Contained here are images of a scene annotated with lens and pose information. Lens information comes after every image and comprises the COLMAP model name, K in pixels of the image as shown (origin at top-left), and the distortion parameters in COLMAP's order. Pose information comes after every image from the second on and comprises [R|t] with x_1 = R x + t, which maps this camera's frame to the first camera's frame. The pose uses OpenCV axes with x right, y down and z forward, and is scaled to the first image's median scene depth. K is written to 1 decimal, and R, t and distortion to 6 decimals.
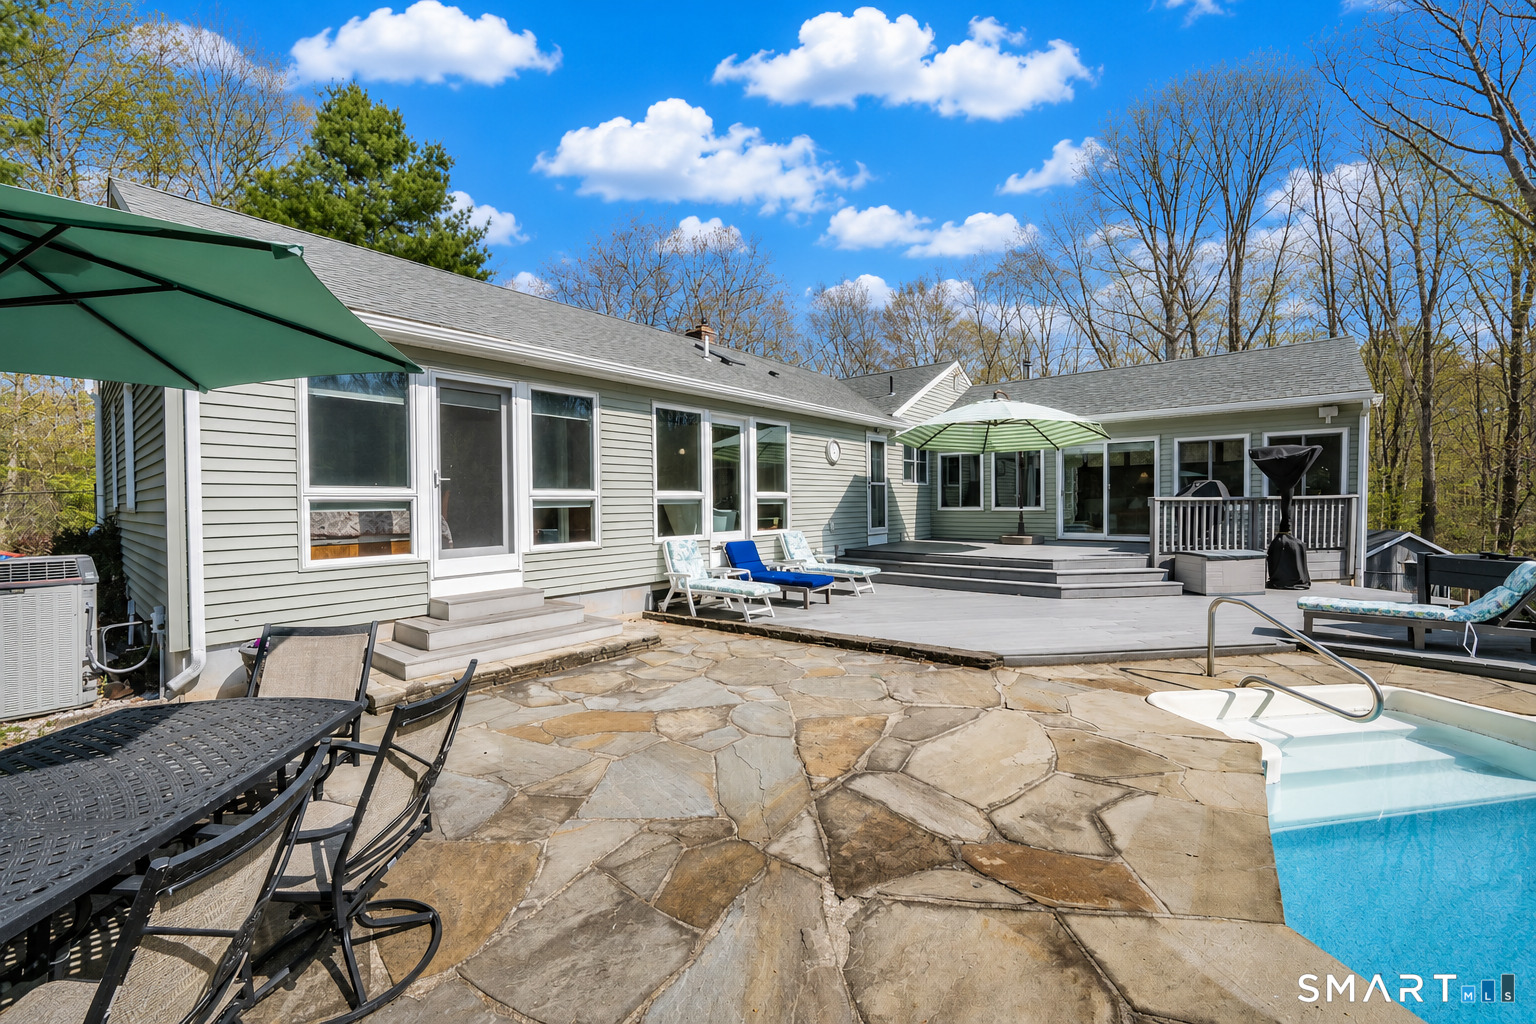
lens RADIAL K [[620.4, 0, 768.0], [0, 620.4, 512.0], [0, 0, 1]] dist [0.000186, -0.000071]
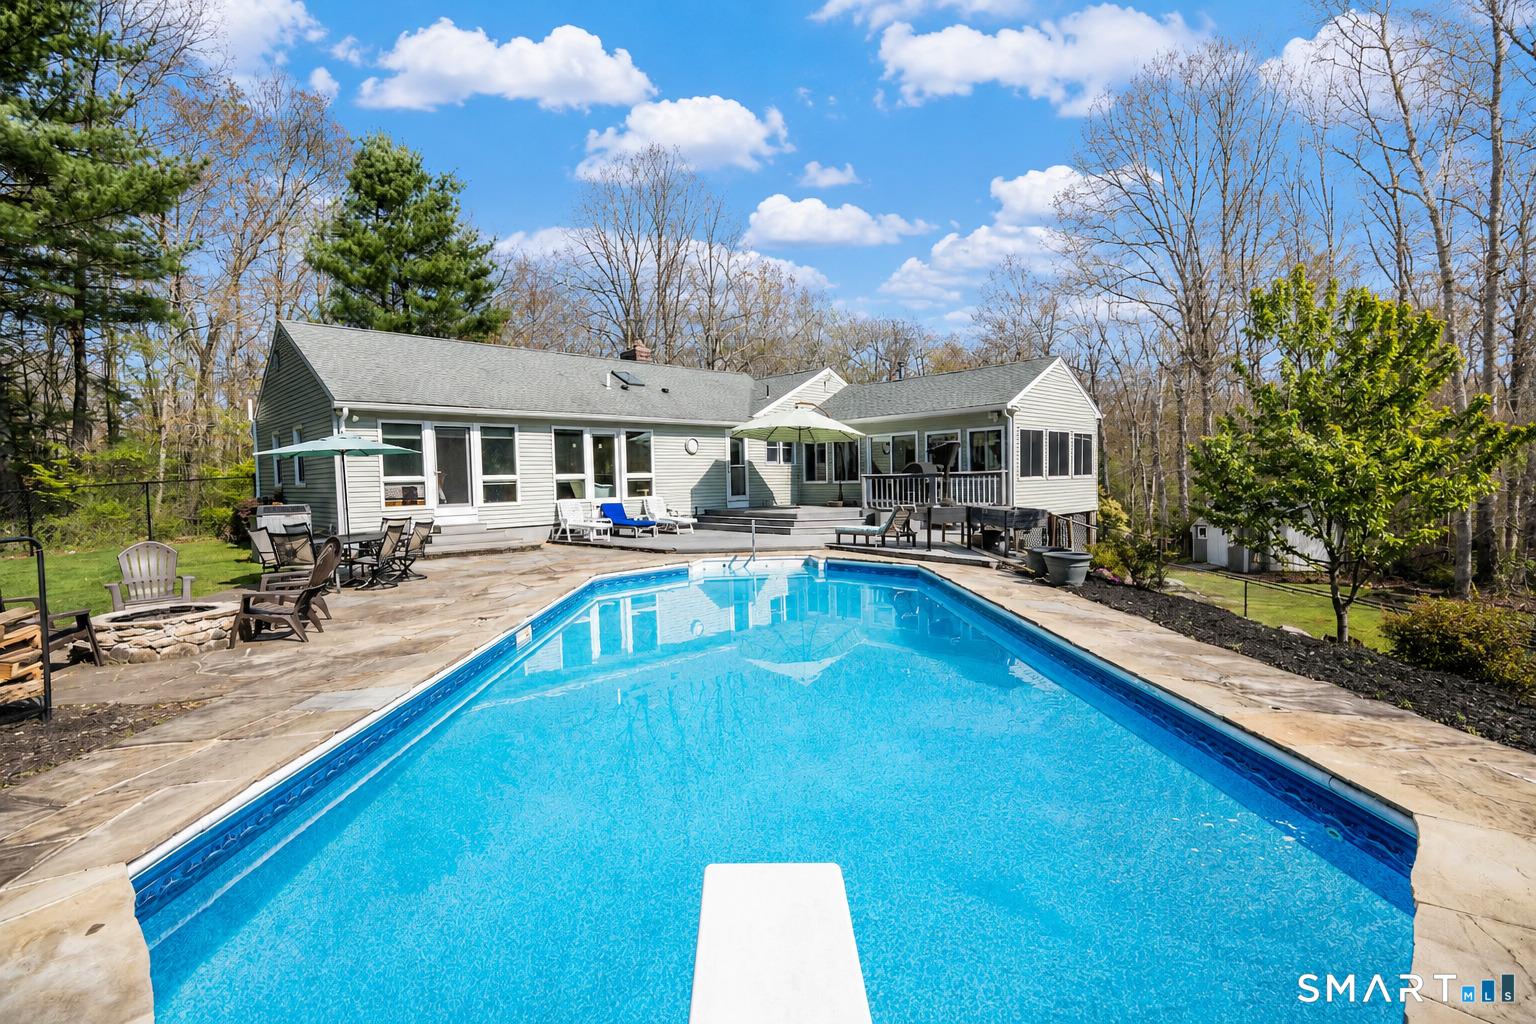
lens RADIAL K [[704.1, 0, 768.0], [0, 704.1, 512.0], [0, 0, 1]] dist [-0.000515, 0.000547]
pose [[0.995878, -0.006668, -0.090457, 0.581556], [0.009773, 0.999377, 0.033926, 0.010665], [0.090174, -0.034671, 0.995322, -0.927956]]
